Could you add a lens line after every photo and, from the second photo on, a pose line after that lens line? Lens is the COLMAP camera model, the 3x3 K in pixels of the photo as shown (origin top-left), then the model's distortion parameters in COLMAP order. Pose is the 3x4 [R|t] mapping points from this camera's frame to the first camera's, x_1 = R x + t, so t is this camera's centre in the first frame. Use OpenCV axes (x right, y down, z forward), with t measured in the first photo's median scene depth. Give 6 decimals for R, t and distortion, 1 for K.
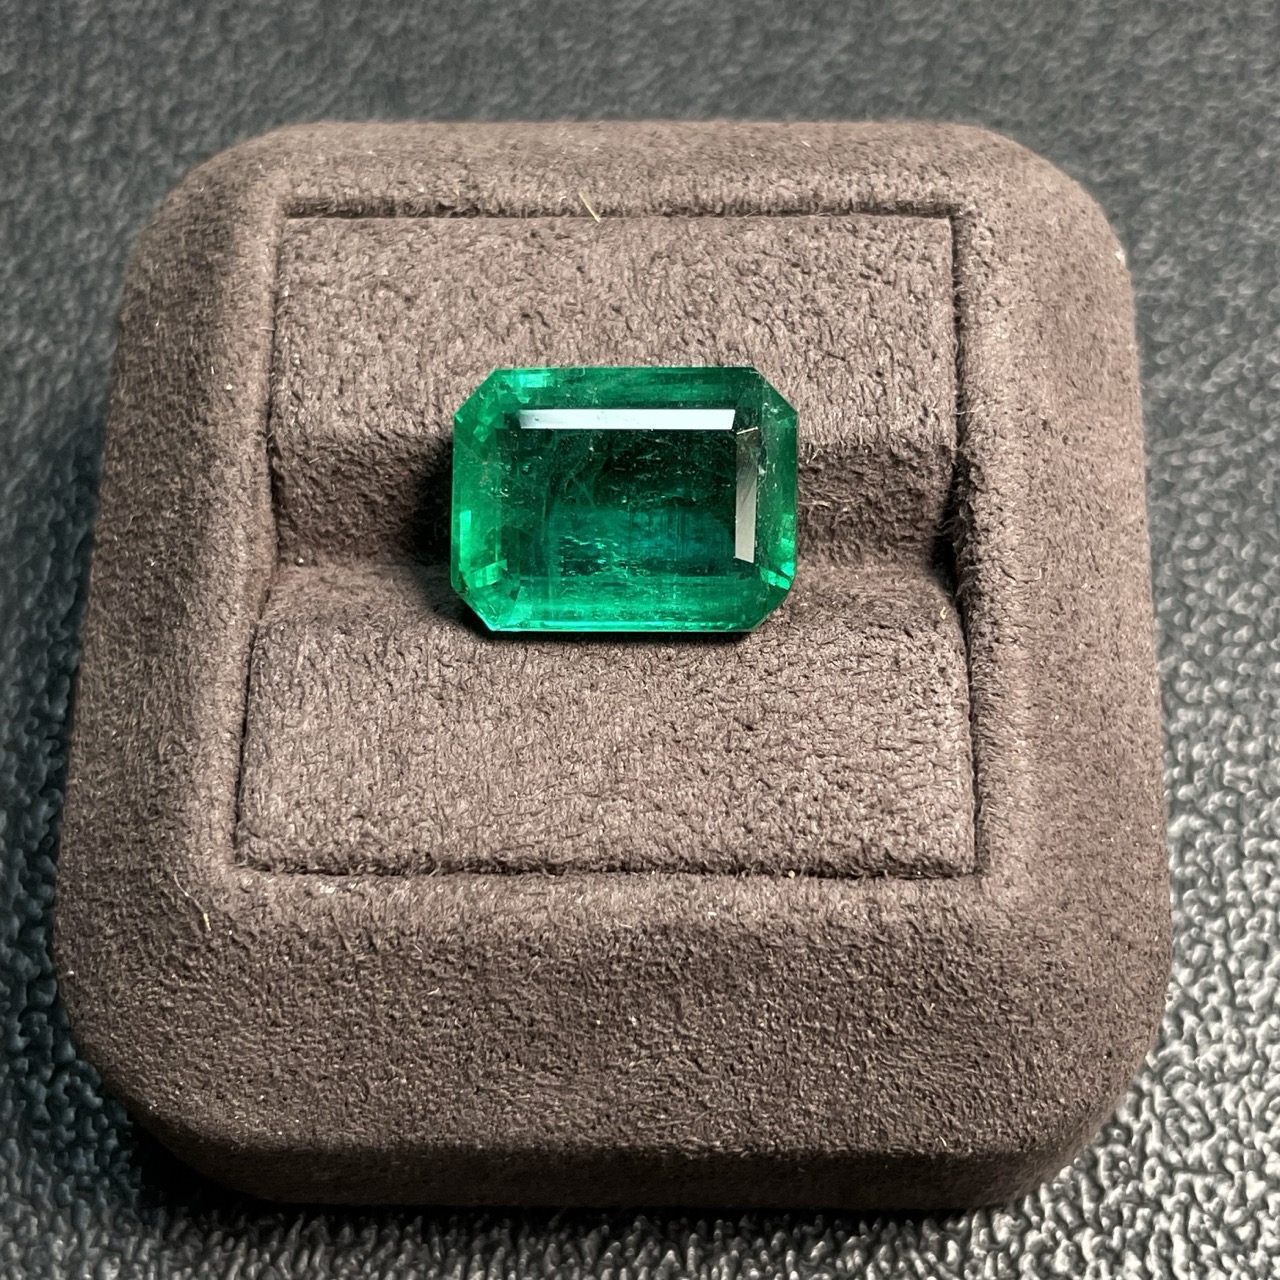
lens RADIAL K [[2124.4, 0, 639.4], [0, 2124.4, 649.8], [0, 0, 1]] dist [0.079495, 0.000000]
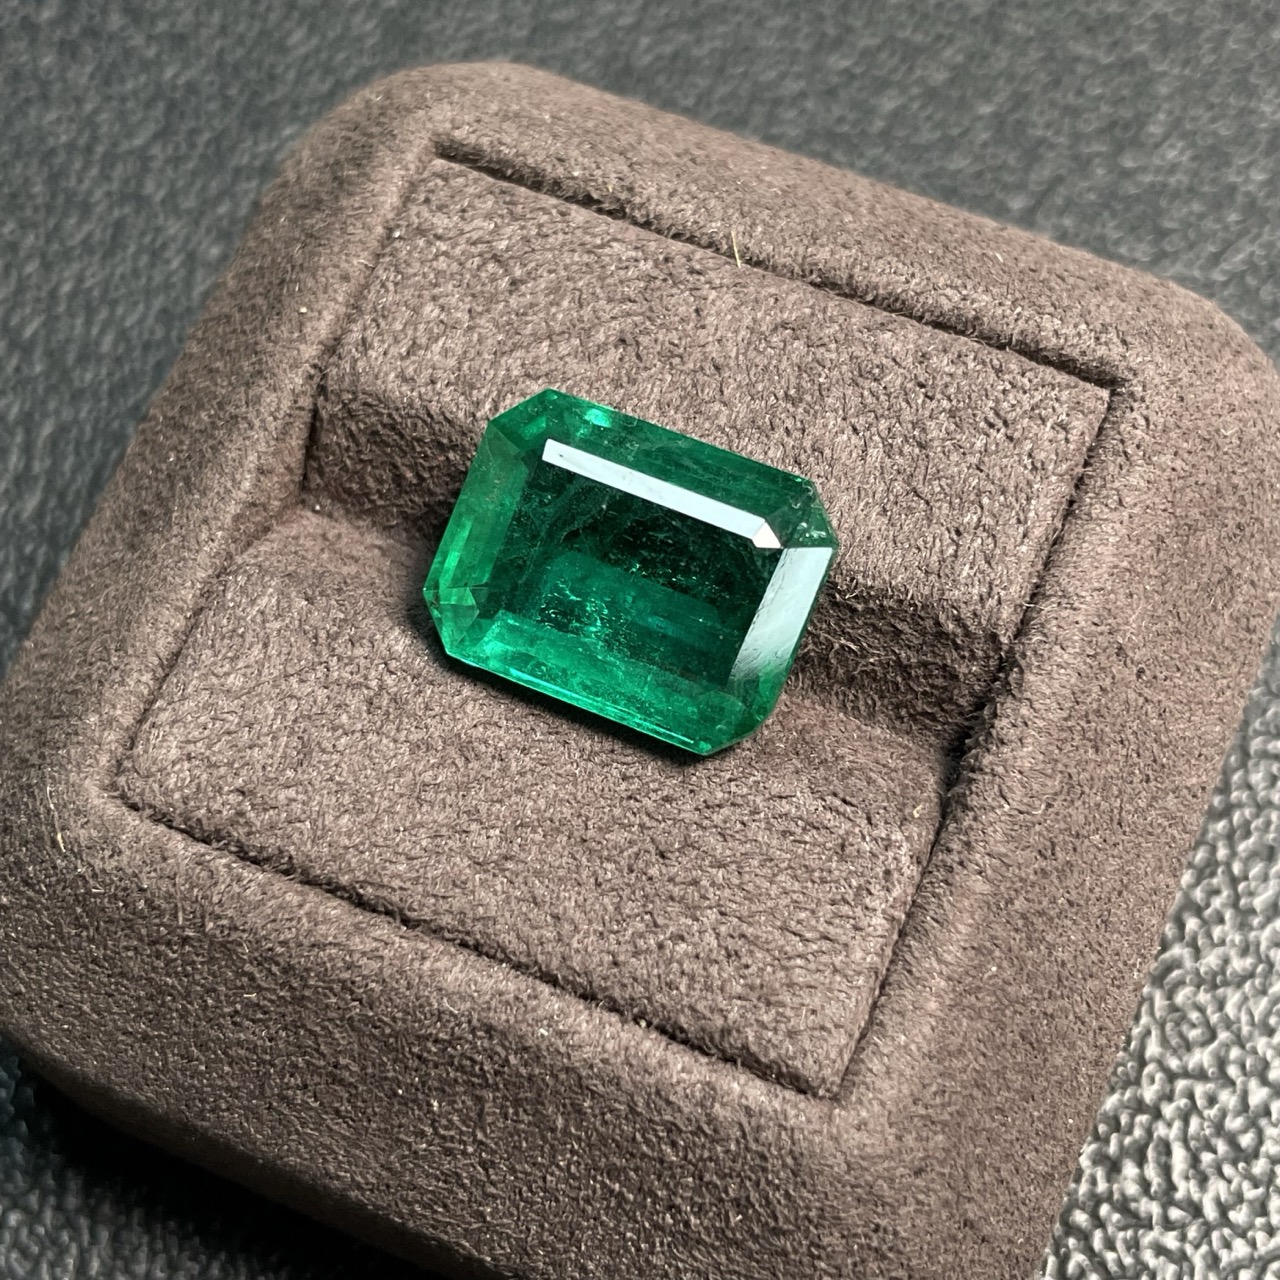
lens RADIAL K [[2124.4, 0, 643.2], [0, 2124.4, 638.5], [0, 0, 1]] dist [0.079495, 0.000000]
pose [[0.923246, 0.348837, -0.161028, 0.156045], [-0.343292, 0.937181, 0.061981, -0.101826], [0.172534, -0.001944, 0.985002, 0.102061]]
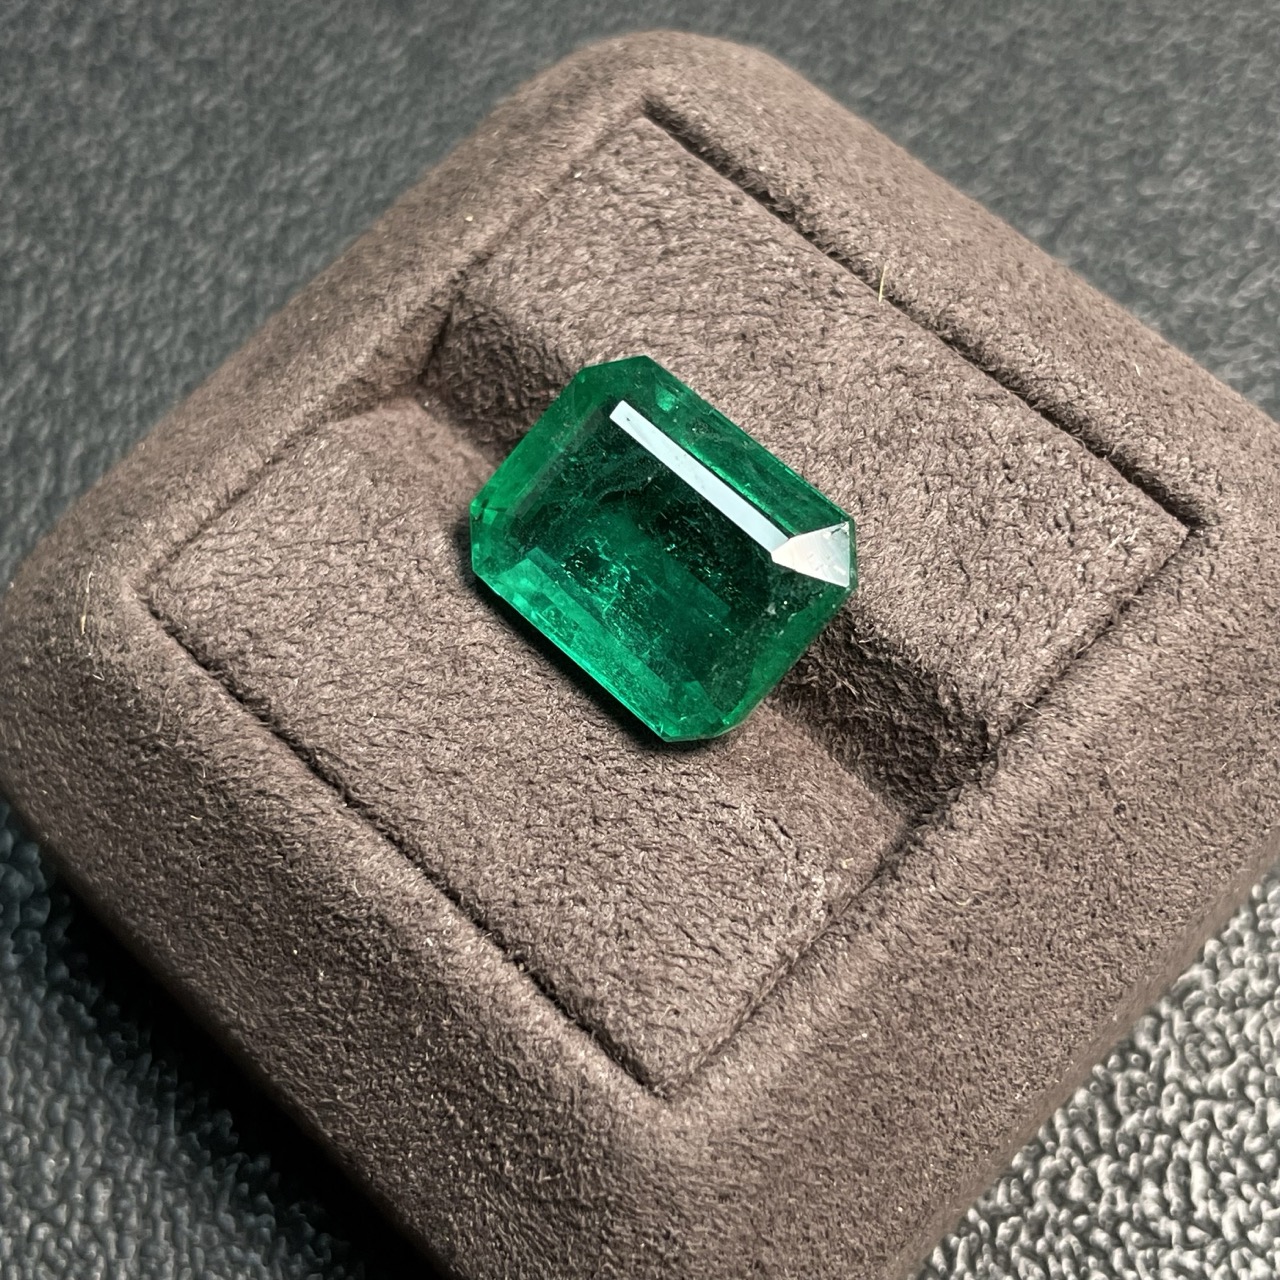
lens RADIAL K [[2124.4, 0, 641.5], [0, 2124.4, 634.1], [0, 0, 1]] dist [0.079495, 0.000000]
pose [[0.728548, 0.619504, -0.292288, 0.284005], [-0.609721, 0.780955, 0.135462, -0.162552], [0.312183, 0.079524, 0.946688, 0.116735]]
